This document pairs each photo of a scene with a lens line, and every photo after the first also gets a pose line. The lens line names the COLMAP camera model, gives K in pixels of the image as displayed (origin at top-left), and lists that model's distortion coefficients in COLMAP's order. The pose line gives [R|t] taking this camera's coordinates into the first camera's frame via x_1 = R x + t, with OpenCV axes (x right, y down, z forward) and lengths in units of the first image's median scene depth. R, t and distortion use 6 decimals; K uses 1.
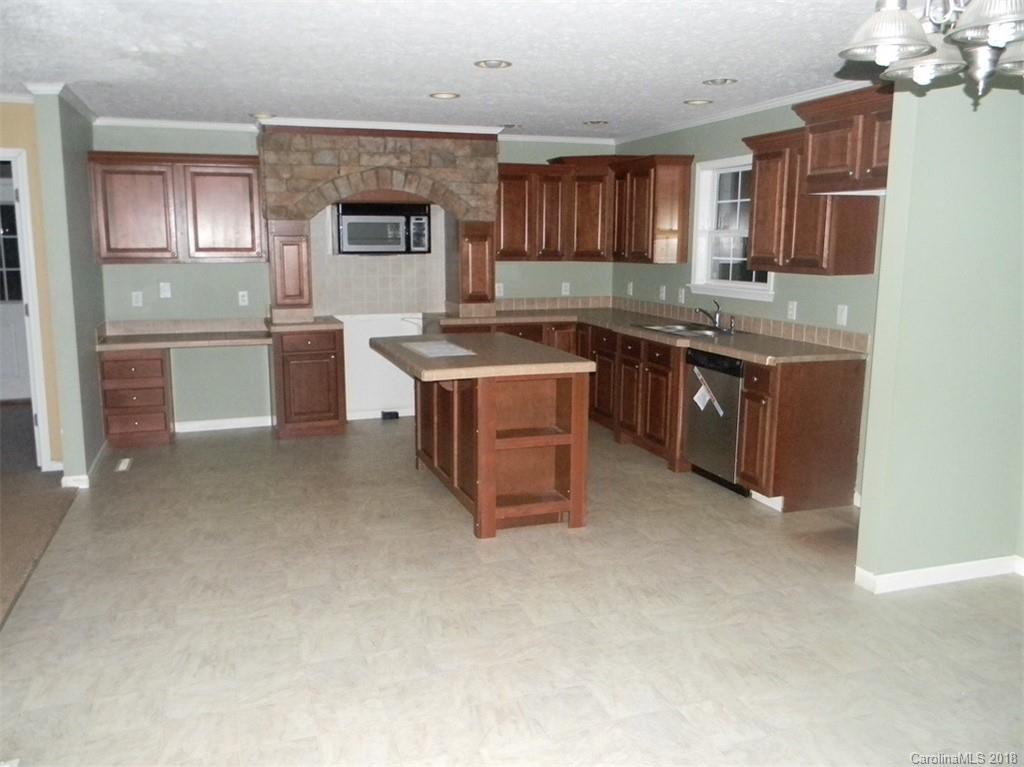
lens RADIAL K [[822.9, 0, 496.9], [0, 822.9, 368.0], [0, 0, 1]] dist [0.010650, -0.003440]
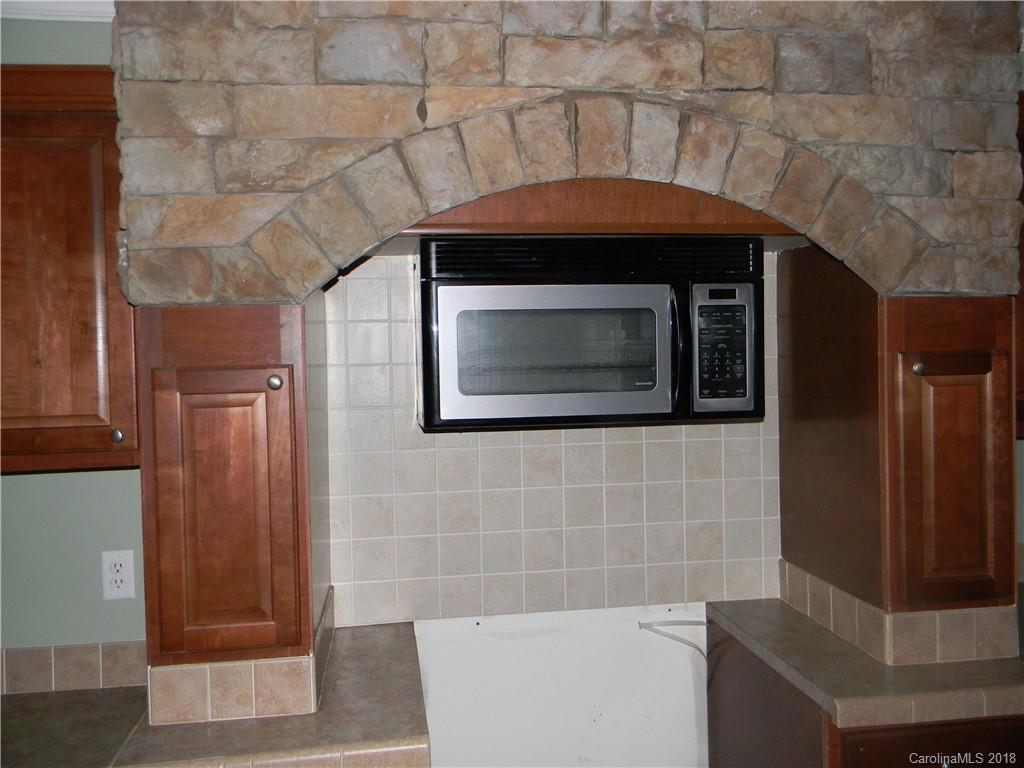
lens RADIAL K [[822.9, 0, 496.9], [0, 822.9, 368.5], [0, 0, 1]] dist [0.010650, -0.003440]
pose [[0.982333, -0.014847, -0.186554, -0.120905], [-0.010533, 0.990882, -0.134322, -0.123893], [0.186847, 0.133914, 0.973219, 0.751815]]
